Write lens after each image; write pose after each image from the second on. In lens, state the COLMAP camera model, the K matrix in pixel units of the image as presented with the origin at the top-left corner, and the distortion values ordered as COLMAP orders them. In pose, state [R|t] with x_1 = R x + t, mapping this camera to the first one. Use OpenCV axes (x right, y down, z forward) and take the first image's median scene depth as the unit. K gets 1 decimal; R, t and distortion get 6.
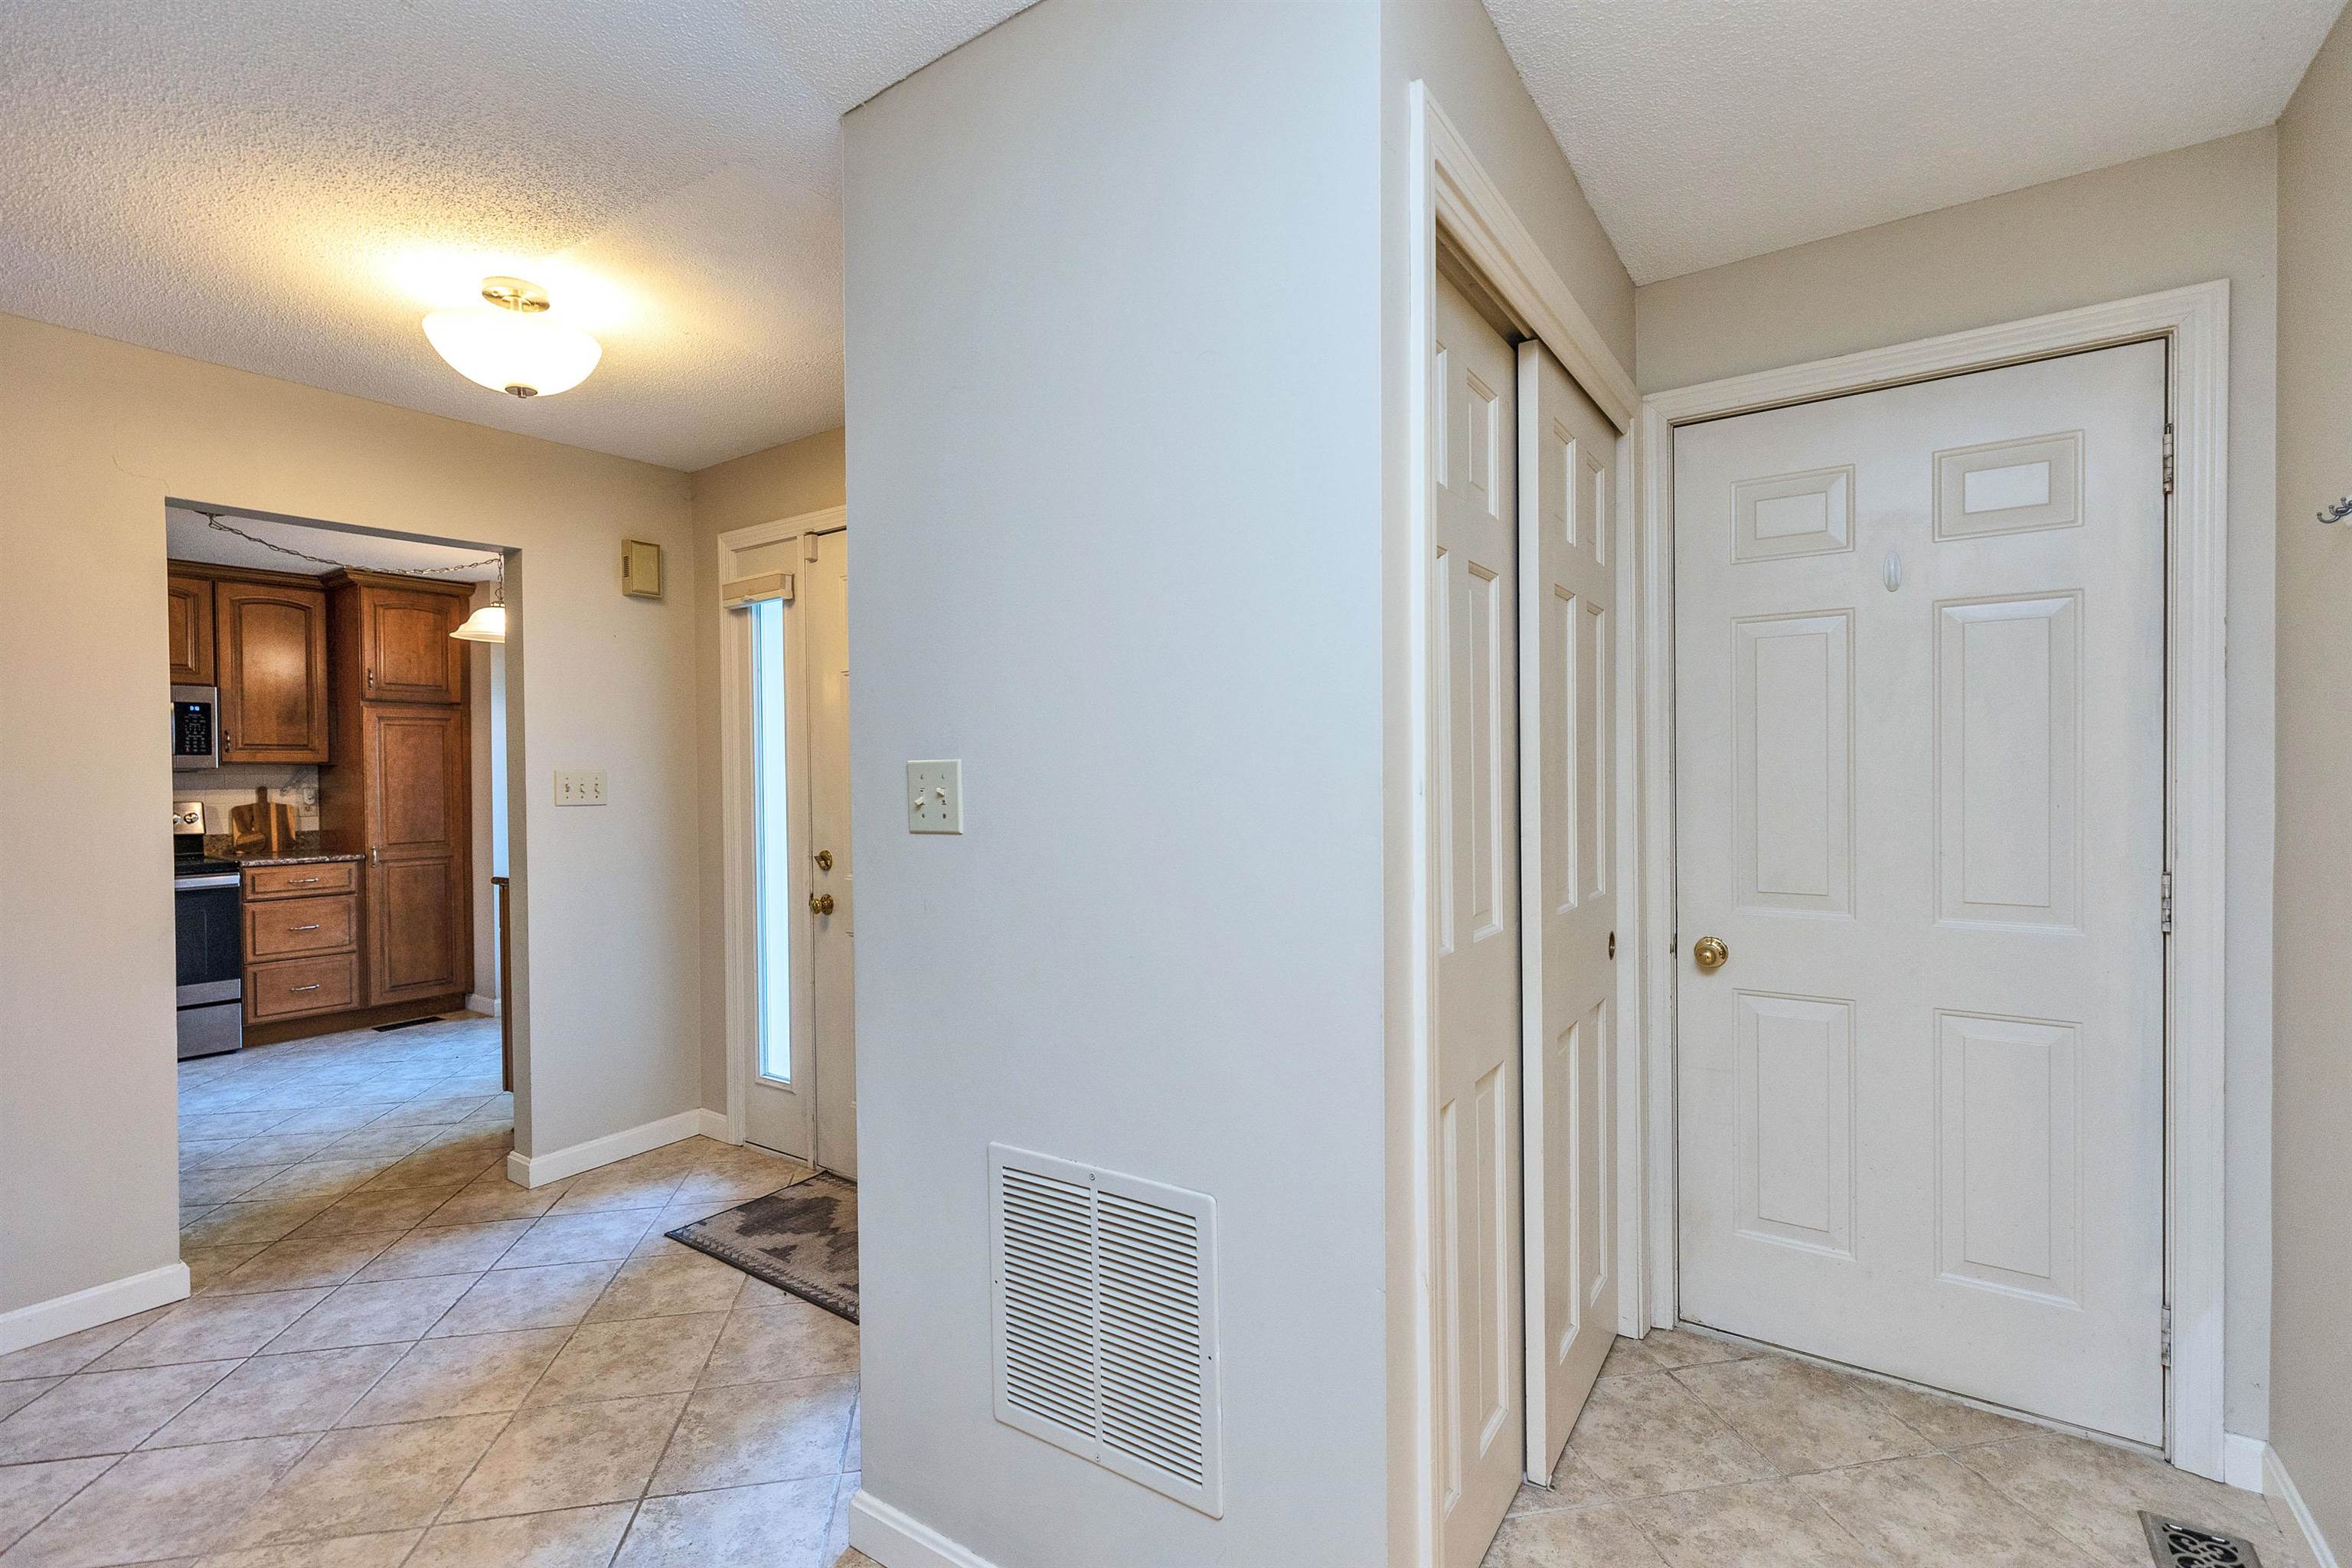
lens RADIAL K [[1047.4, 0, 1173.8], [0, 1047.4, 784.0], [0, 0, 1]] dist [0.003905, -0.000446]
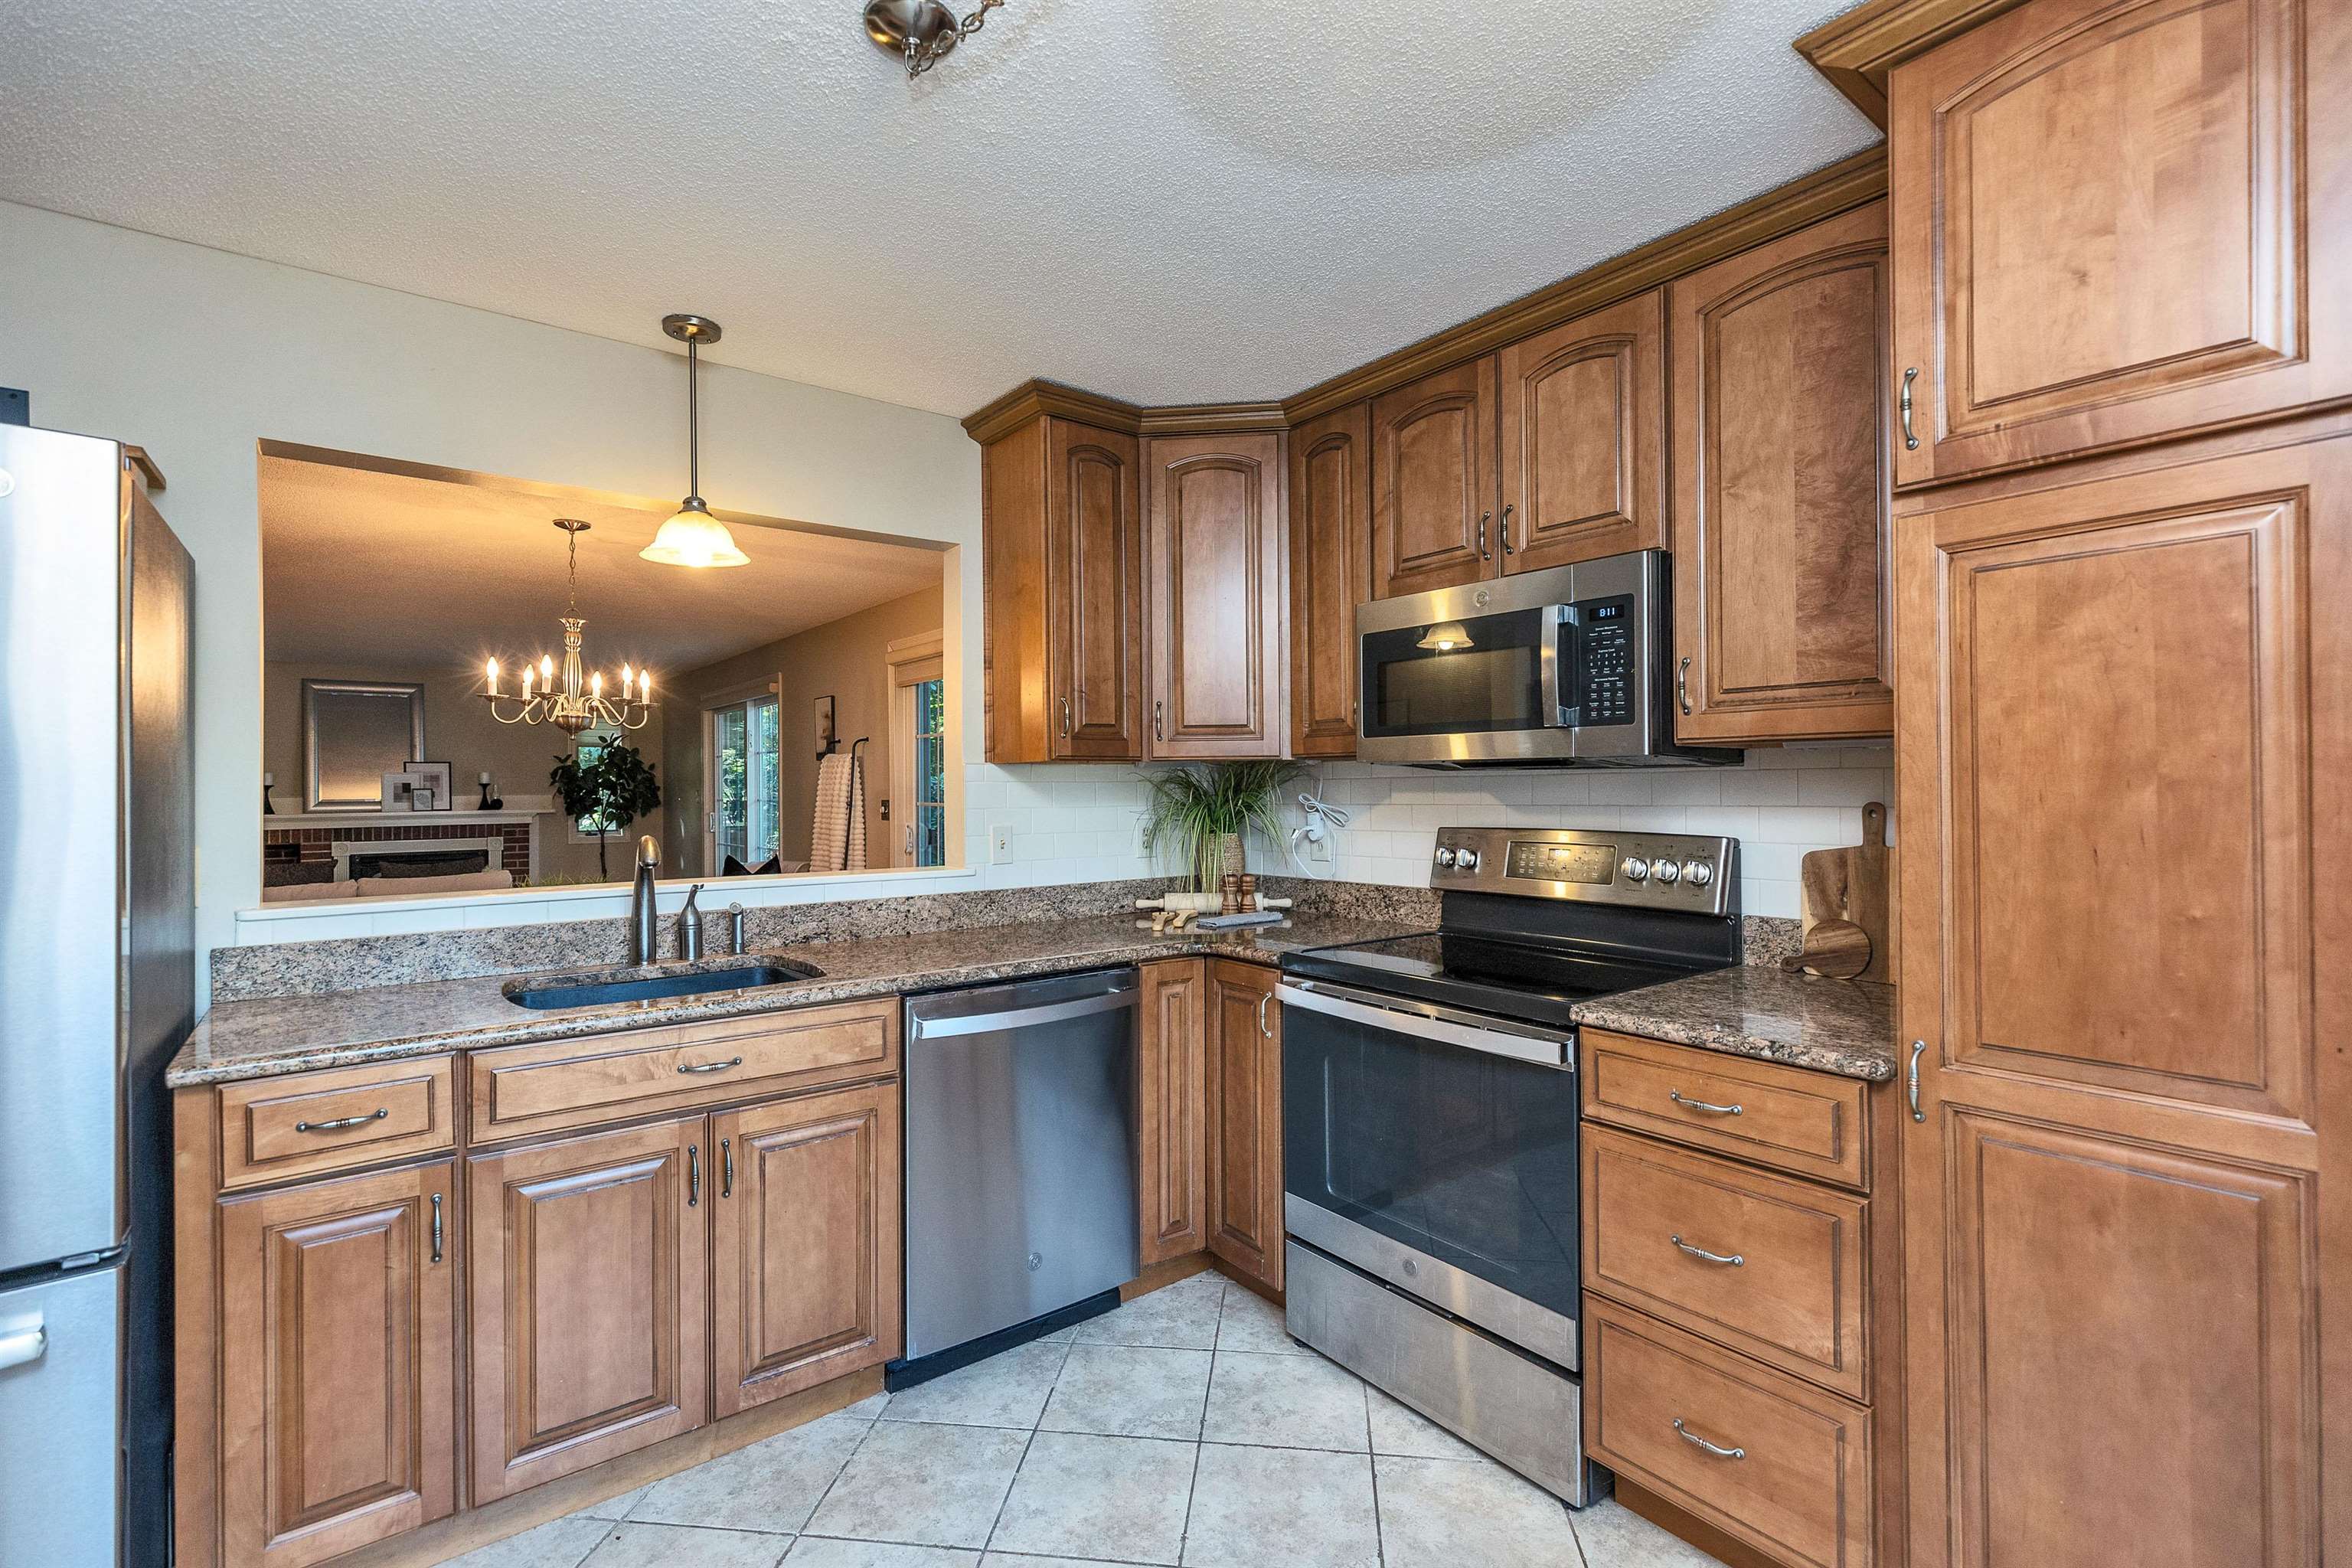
lens RADIAL K [[1047.4, 0, 1173.8], [0, 1047.4, 784.0], [0, 0, 1]] dist [0.003905, -0.000446]
pose [[-0.300090, 0.011546, -0.953841, -0.449867], [0.002823, 0.999933, 0.011216, -0.008735], [0.953907, 0.000673, -0.300102, 0.889940]]
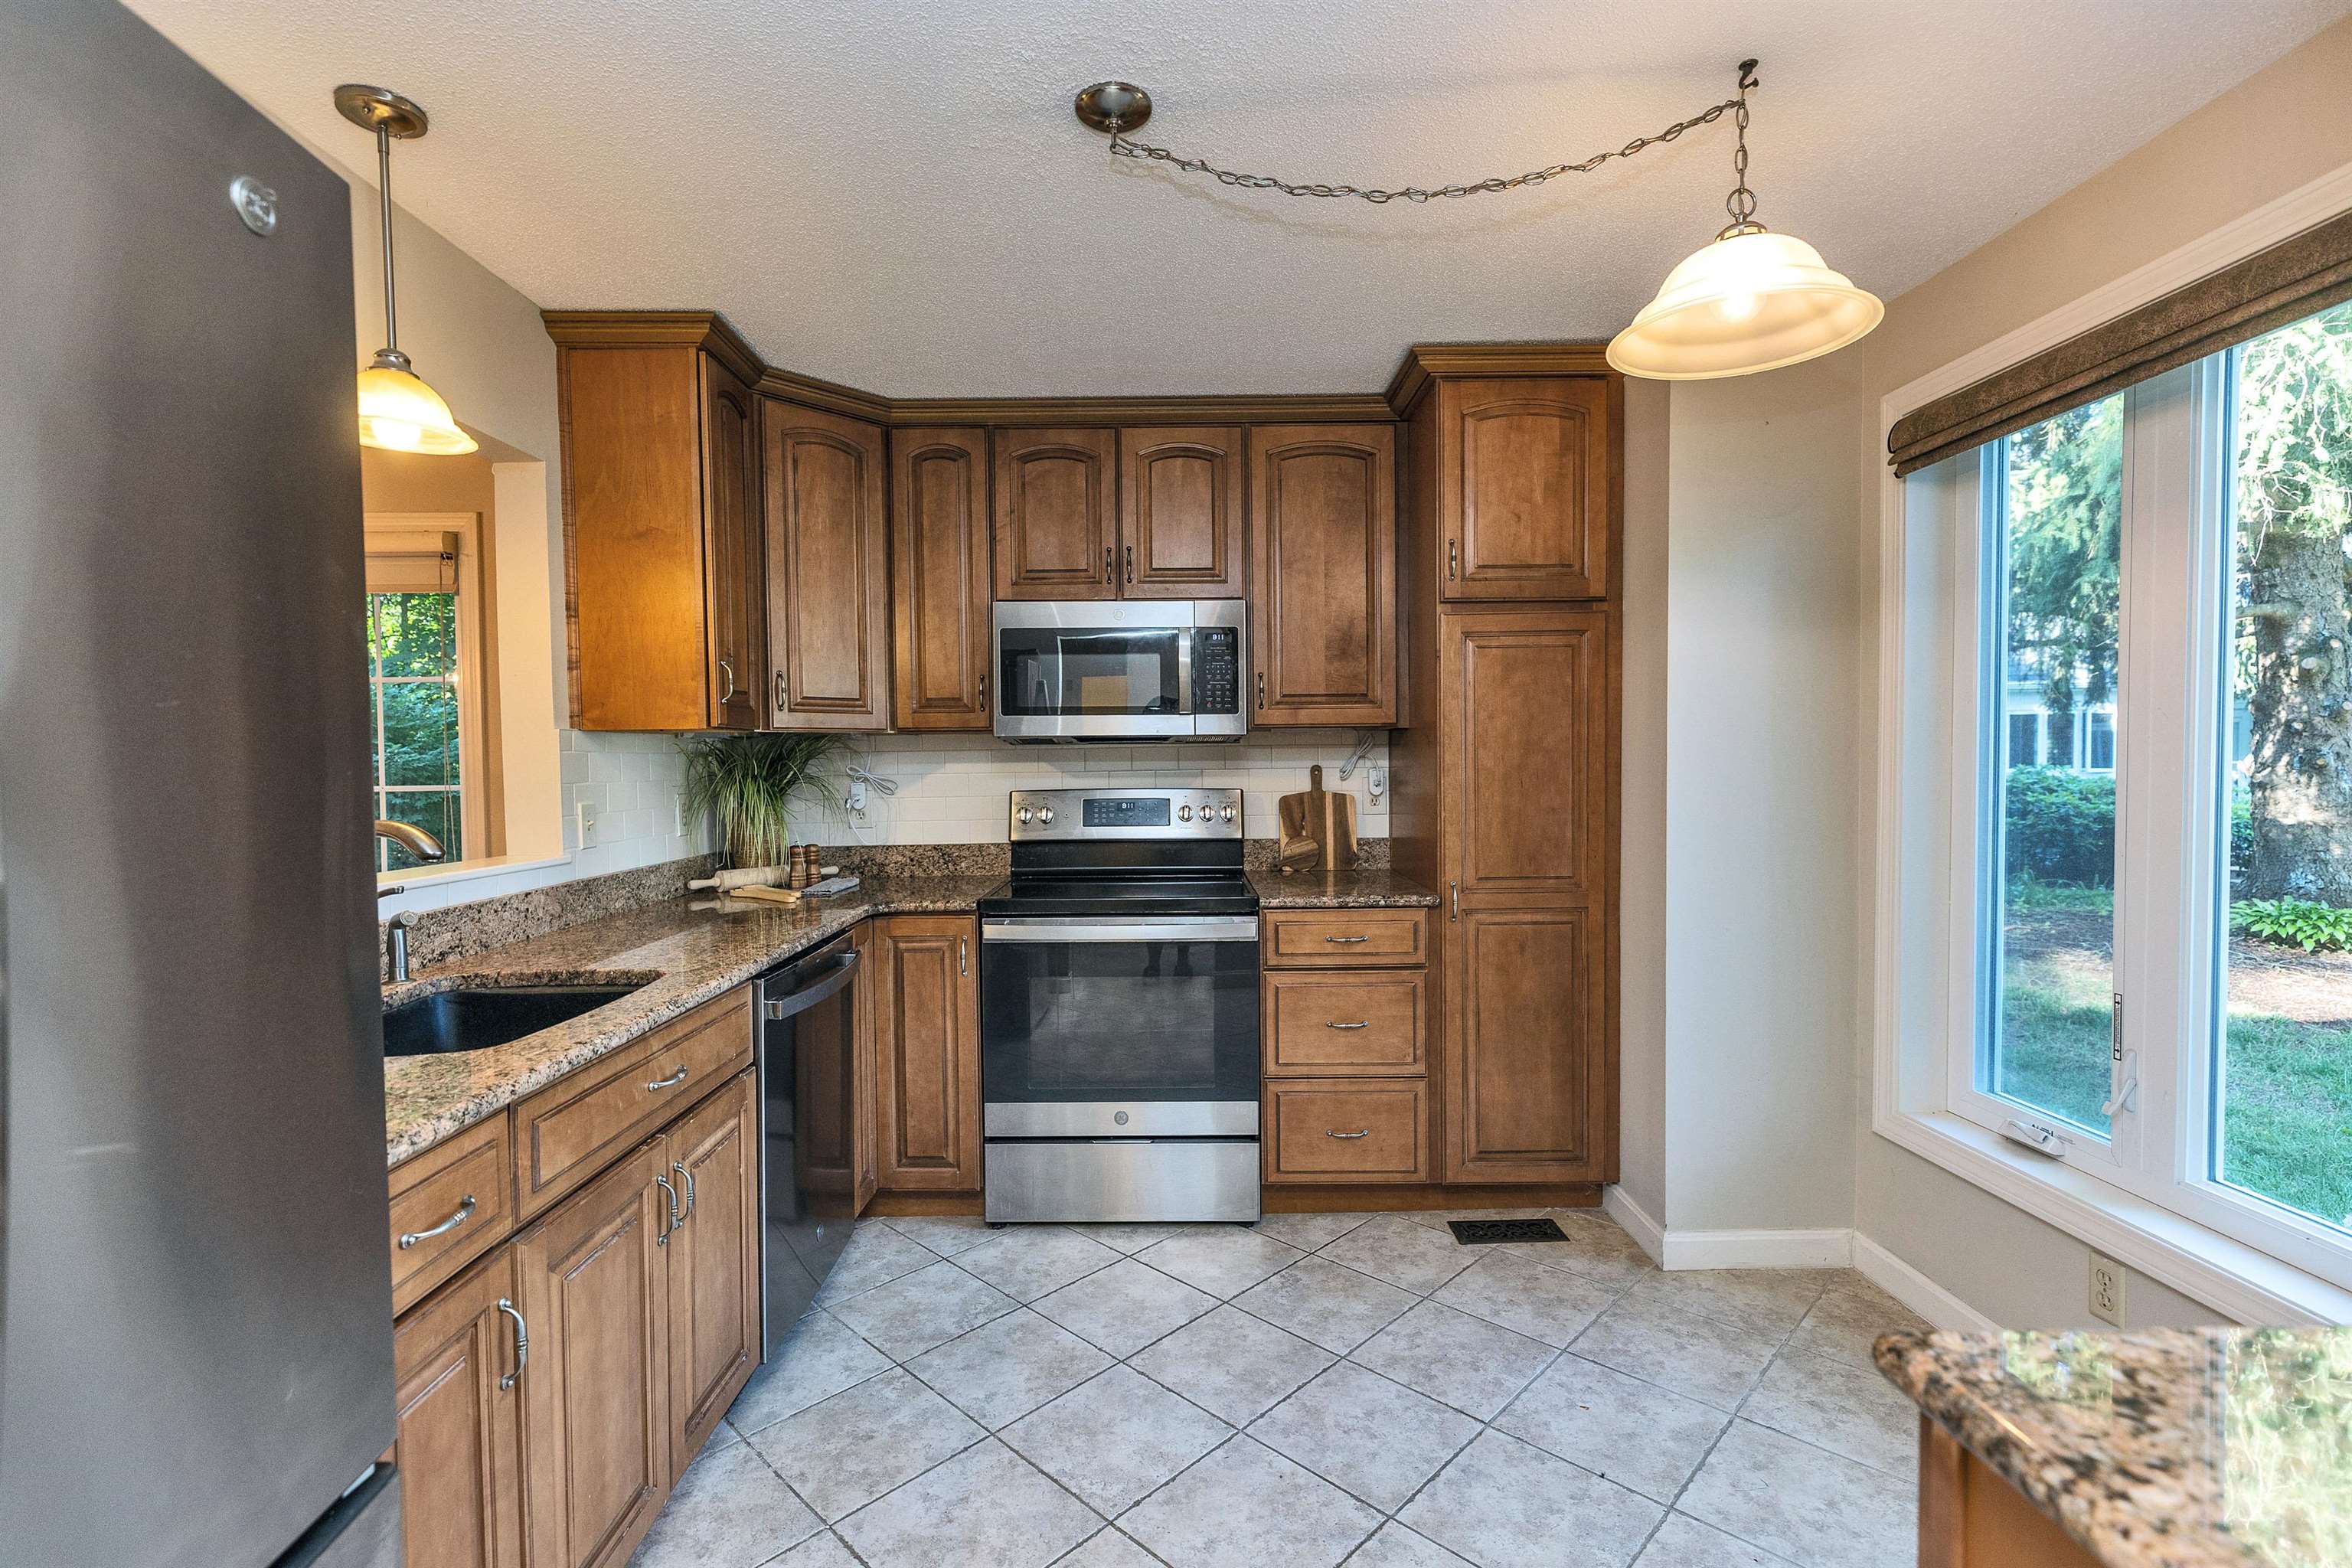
lens RADIAL K [[1054.1, 0, 1169.9], [0, 1054.1, 790.5], [0, 0, 1]] dist [0.002768, 0.000353]
pose [[0.575719, 0.029220, -0.817125, -0.411348], [-0.002885, 0.999428, 0.033707, -0.003282], [0.817642, -0.017049, 0.575474, 0.576358]]
